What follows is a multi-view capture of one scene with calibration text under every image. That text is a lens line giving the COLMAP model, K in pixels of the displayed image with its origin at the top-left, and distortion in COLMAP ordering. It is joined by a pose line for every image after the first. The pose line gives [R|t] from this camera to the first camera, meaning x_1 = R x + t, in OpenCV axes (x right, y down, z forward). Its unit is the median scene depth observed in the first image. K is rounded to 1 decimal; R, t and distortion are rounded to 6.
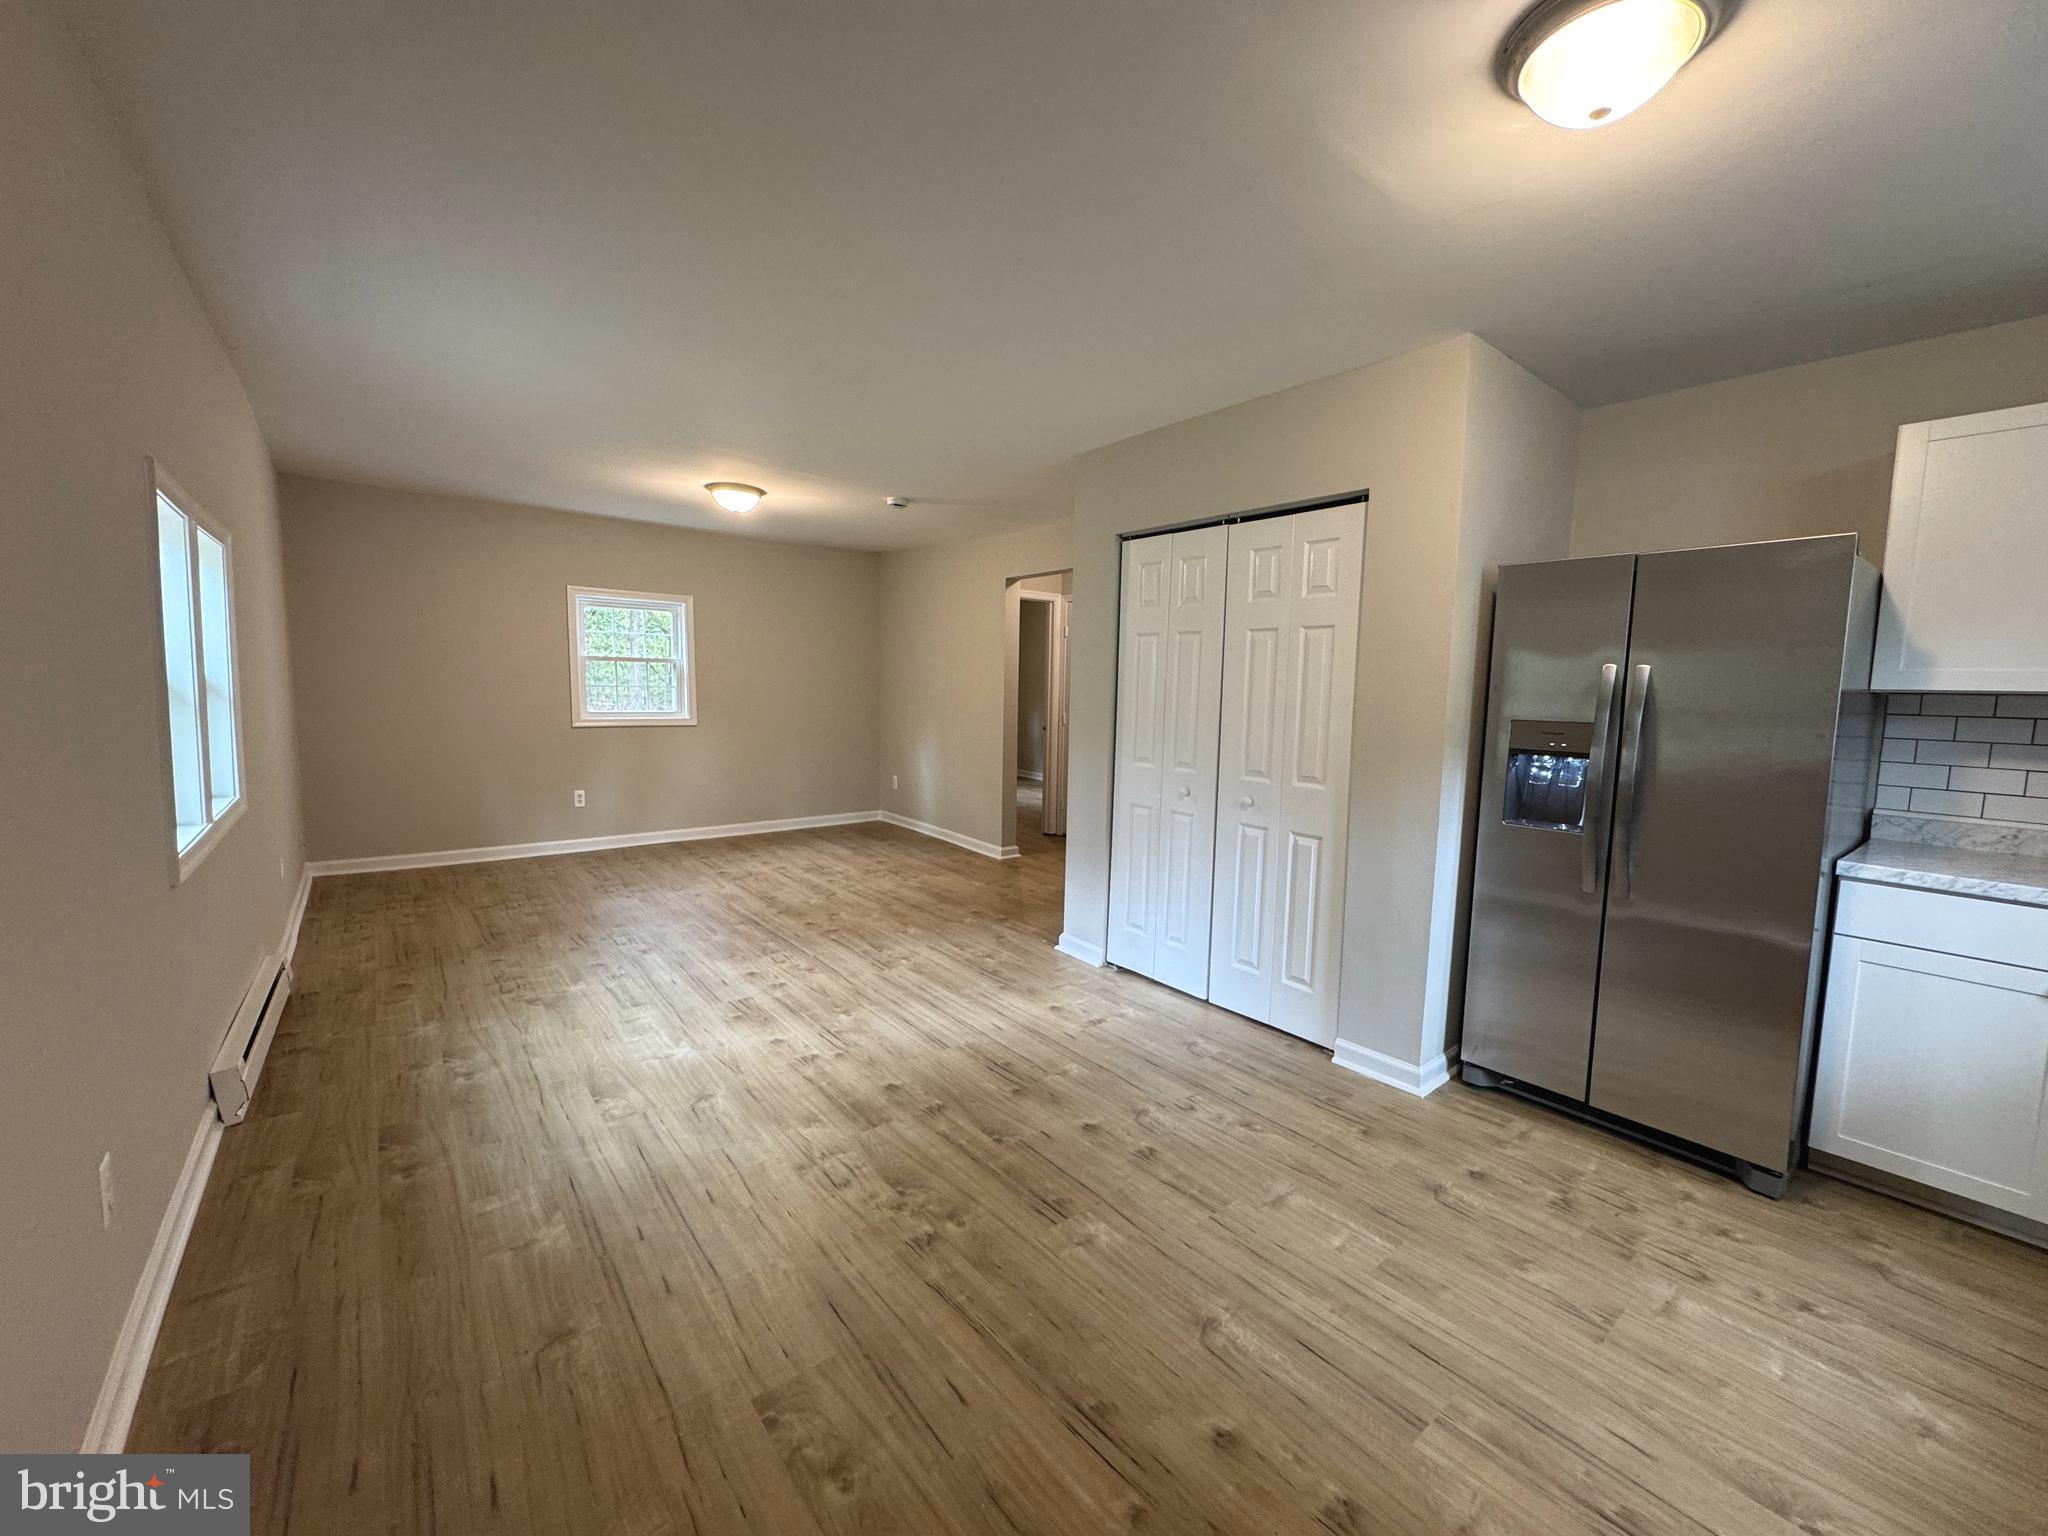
lens RADIAL K [[819.4, 0, 1022.3], [0, 819.4, 764.4], [0, 0, 1]] dist [-0.001191, 0.000125]
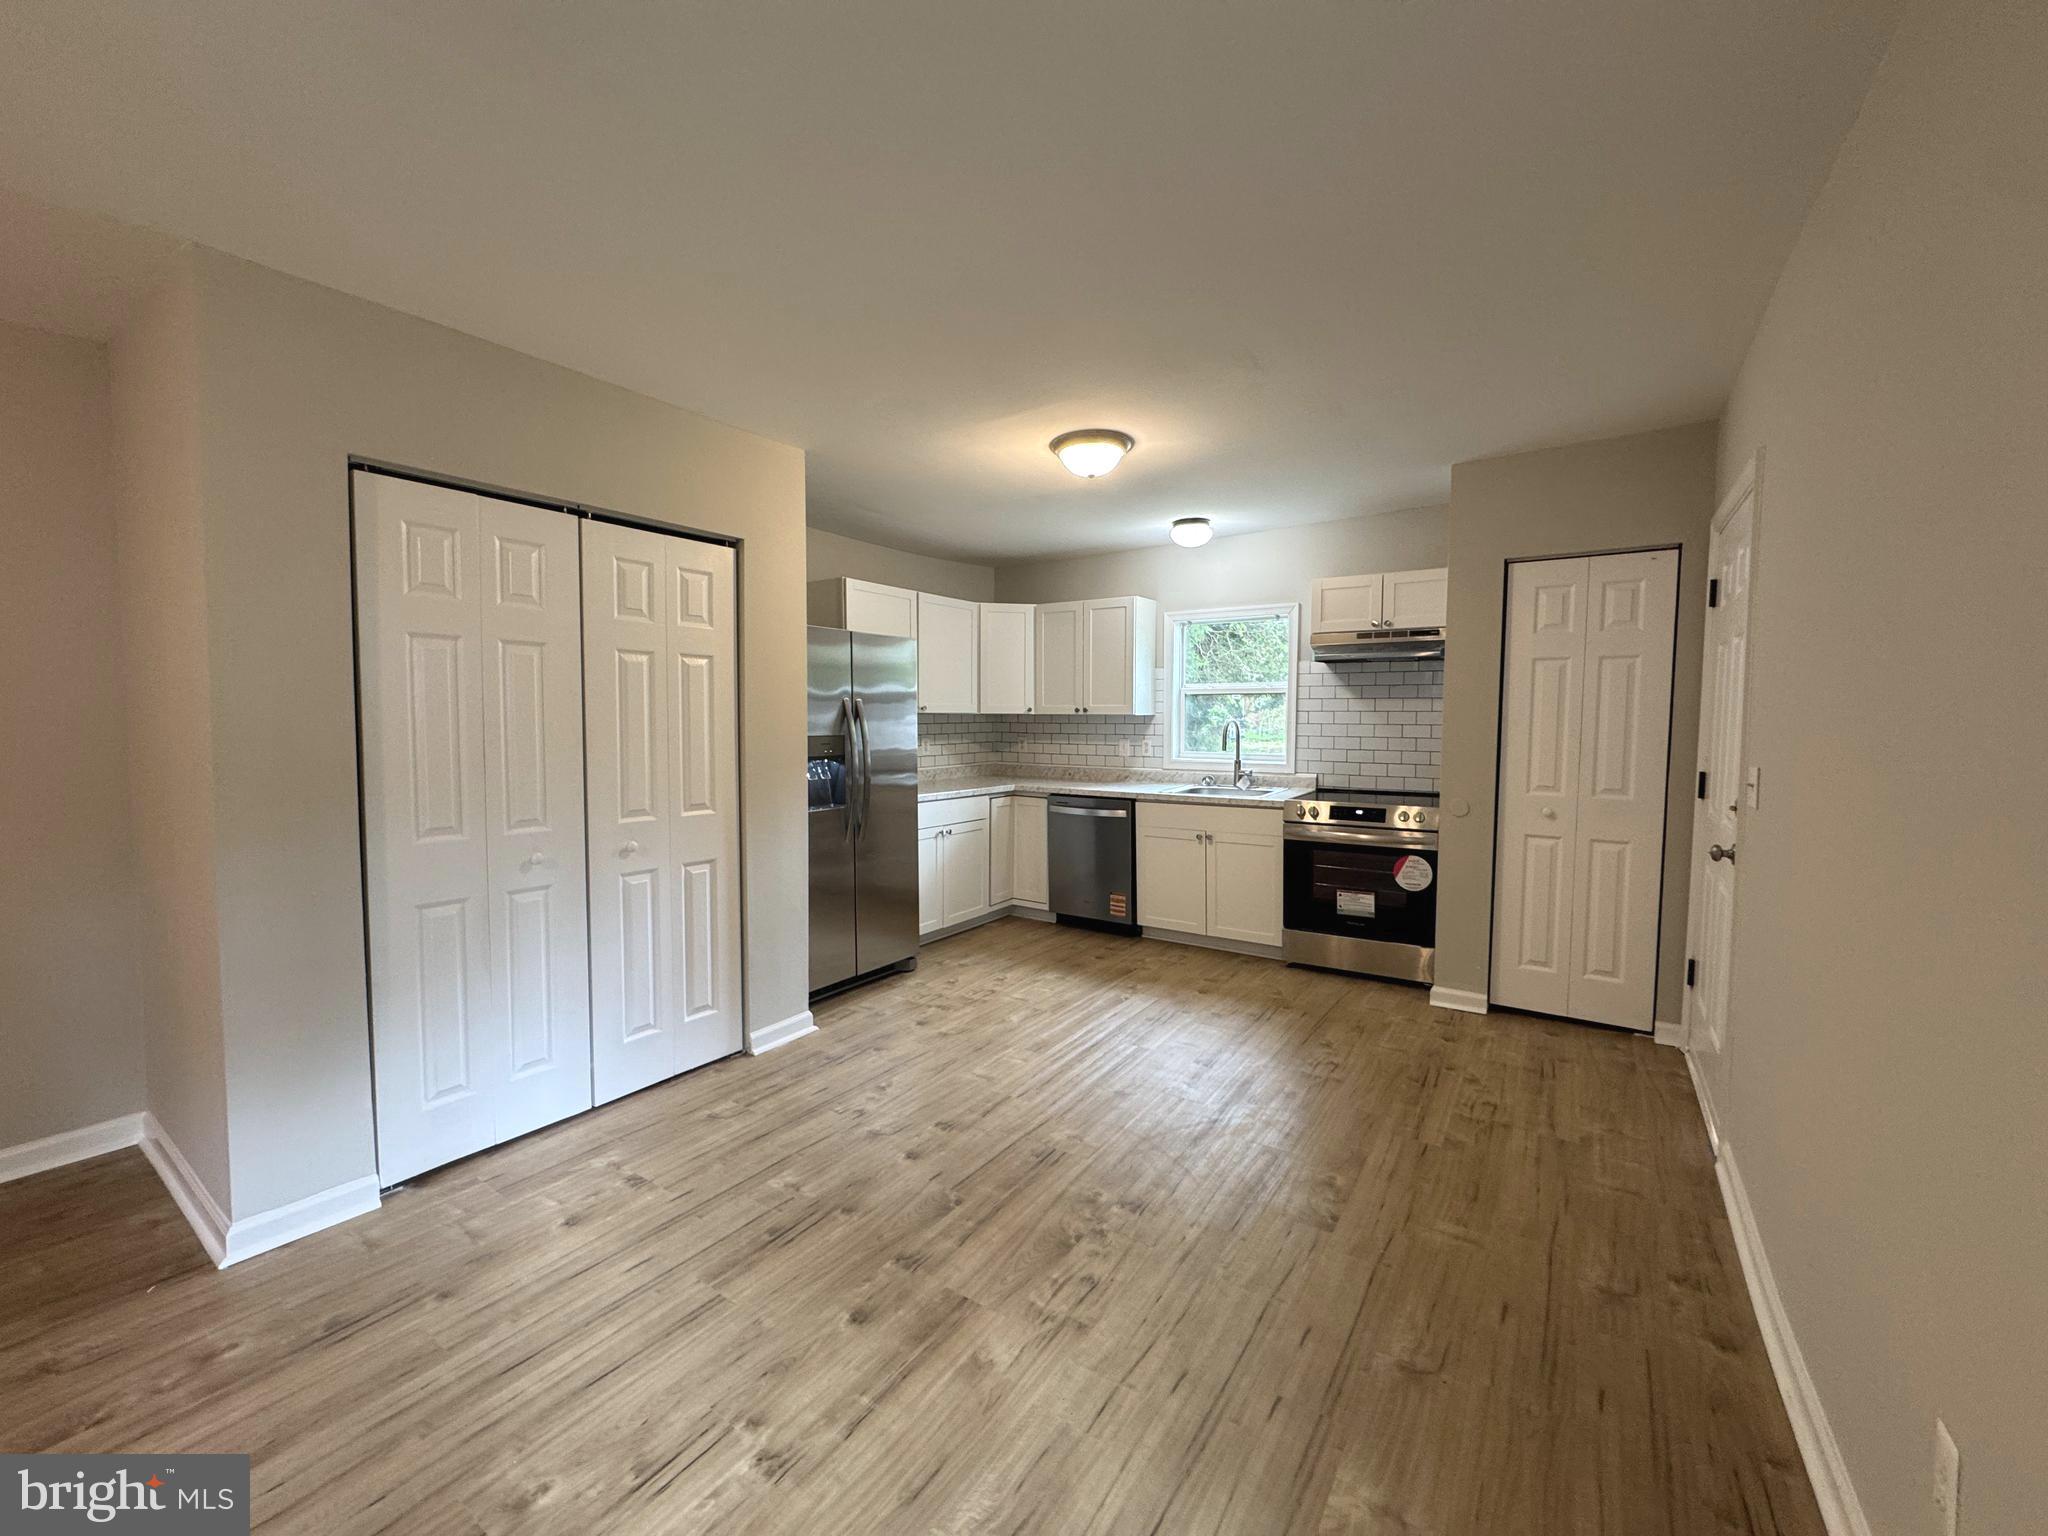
lens RADIAL K [[819.4, 0, 1022.3], [0, 819.4, 764.4], [0, 0, 1]] dist [-0.001191, 0.000125]
pose [[-0.296683, -0.077534, 0.951823, -0.746550], [0.079354, 0.991250, 0.105480, -0.111751], [-0.951673, 0.106825, -0.287935, 0.938587]]
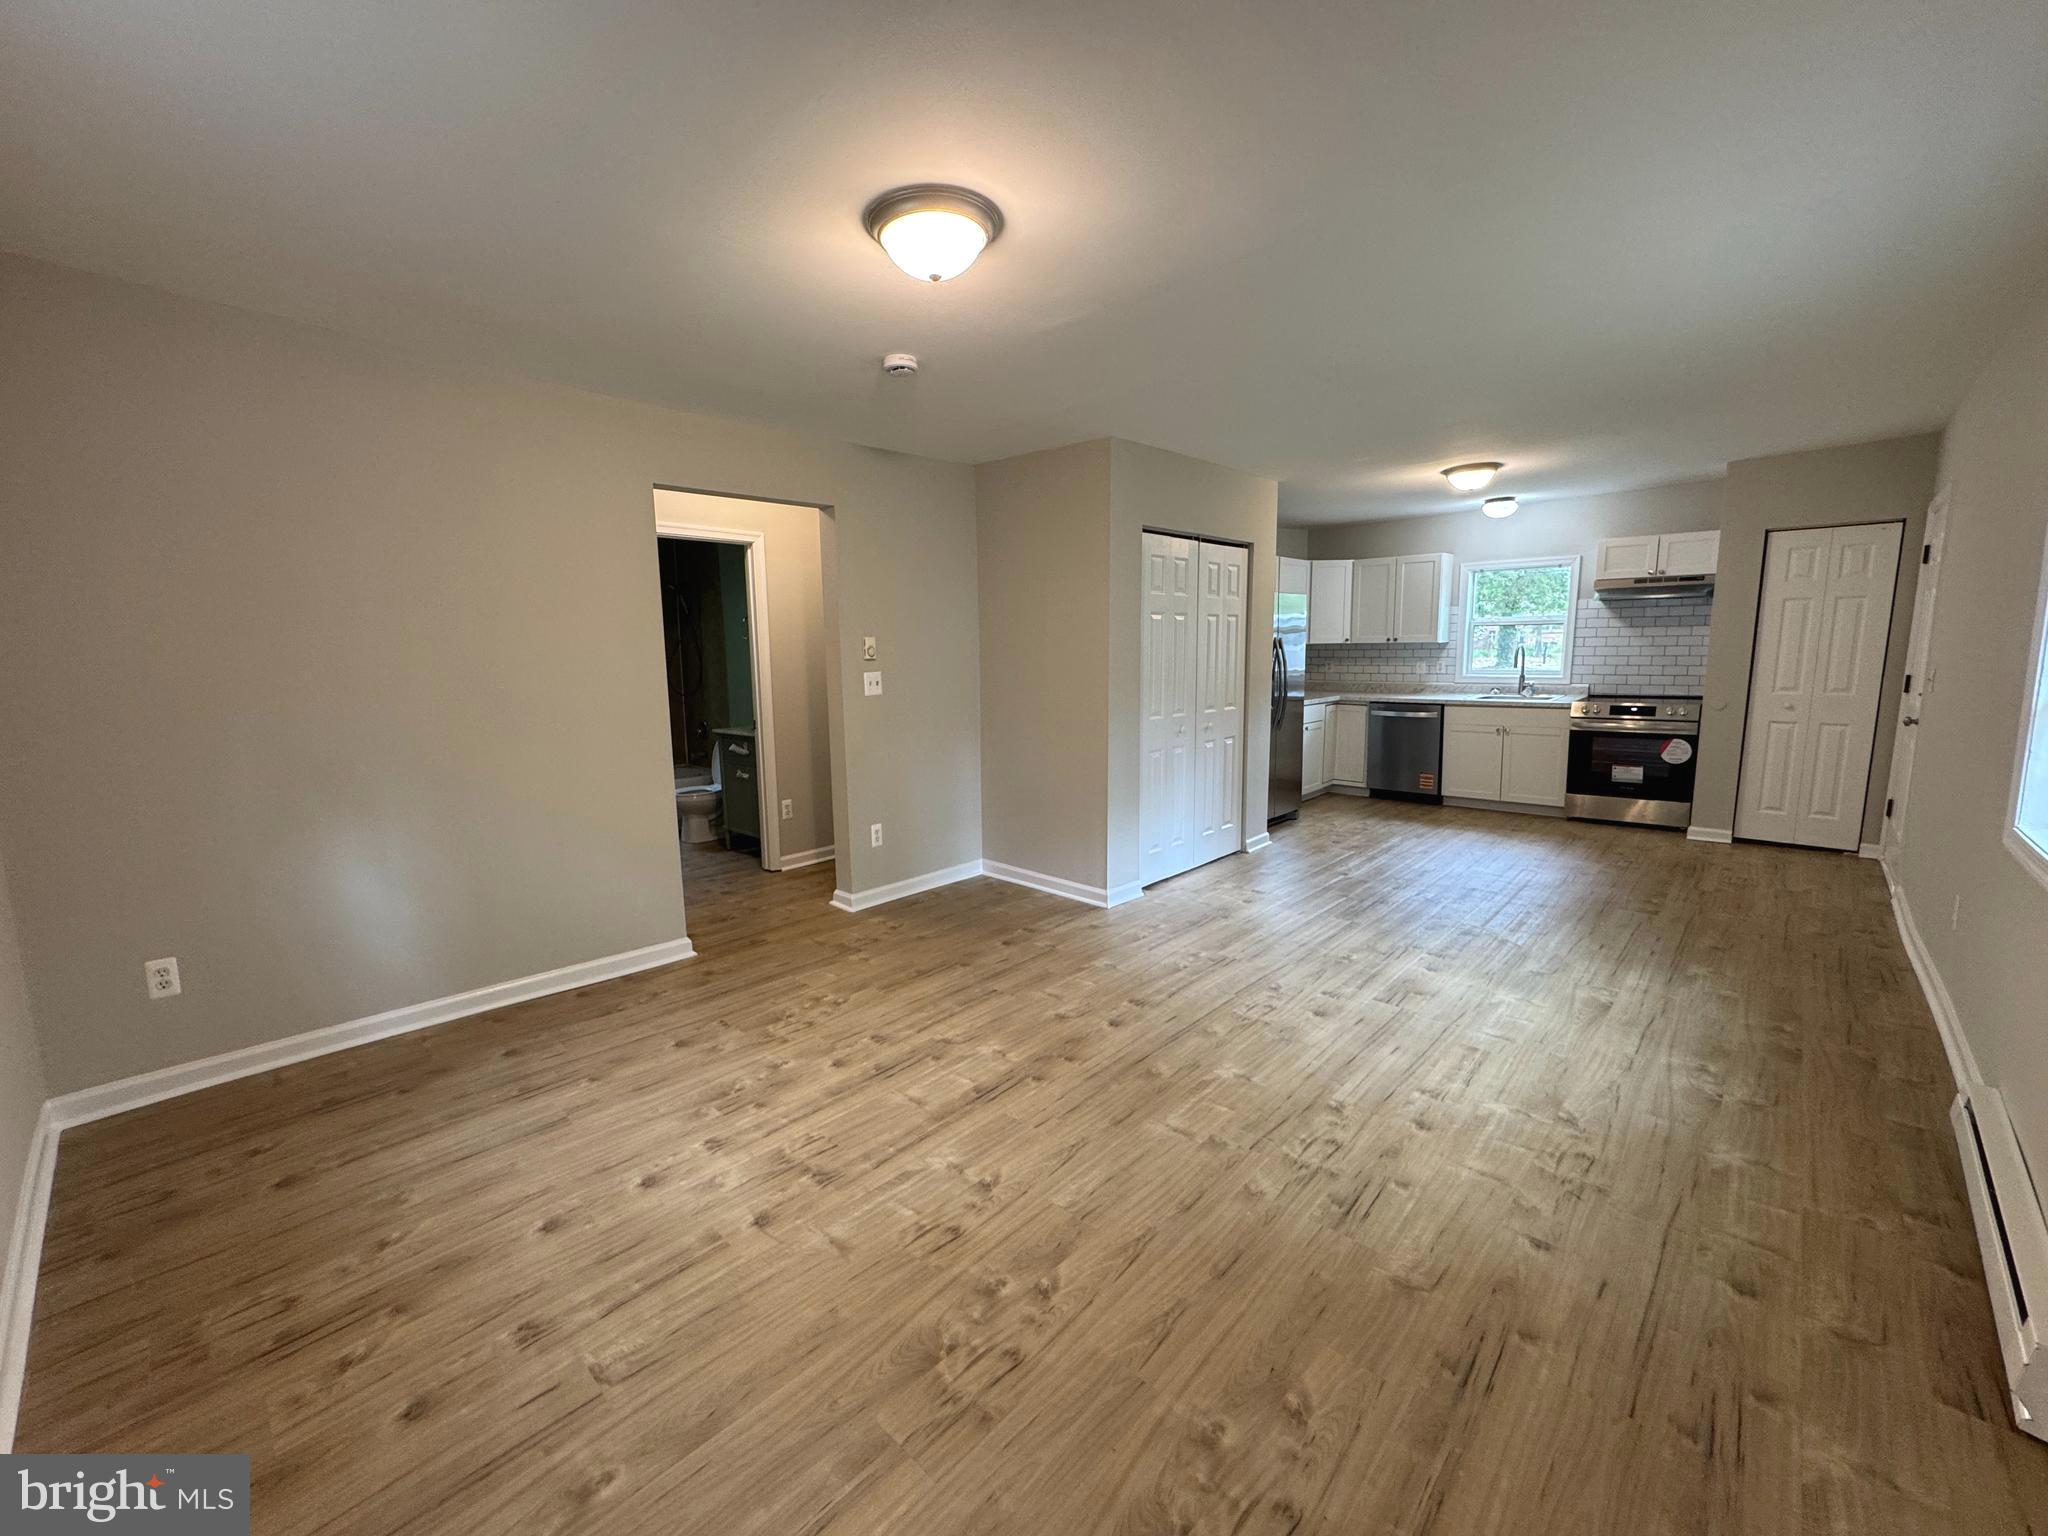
lens RADIAL K [[830.4, 0, 1017.6], [0, 830.4, 764.5], [0, 0, 1]] dist [-0.000041, -0.000219]
pose [[-0.149243, -0.161170, 0.975577, -1.349270], [0.107136, 0.978183, 0.177990, -0.224308], [-0.982979, 0.131083, -0.128720, 1.737725]]
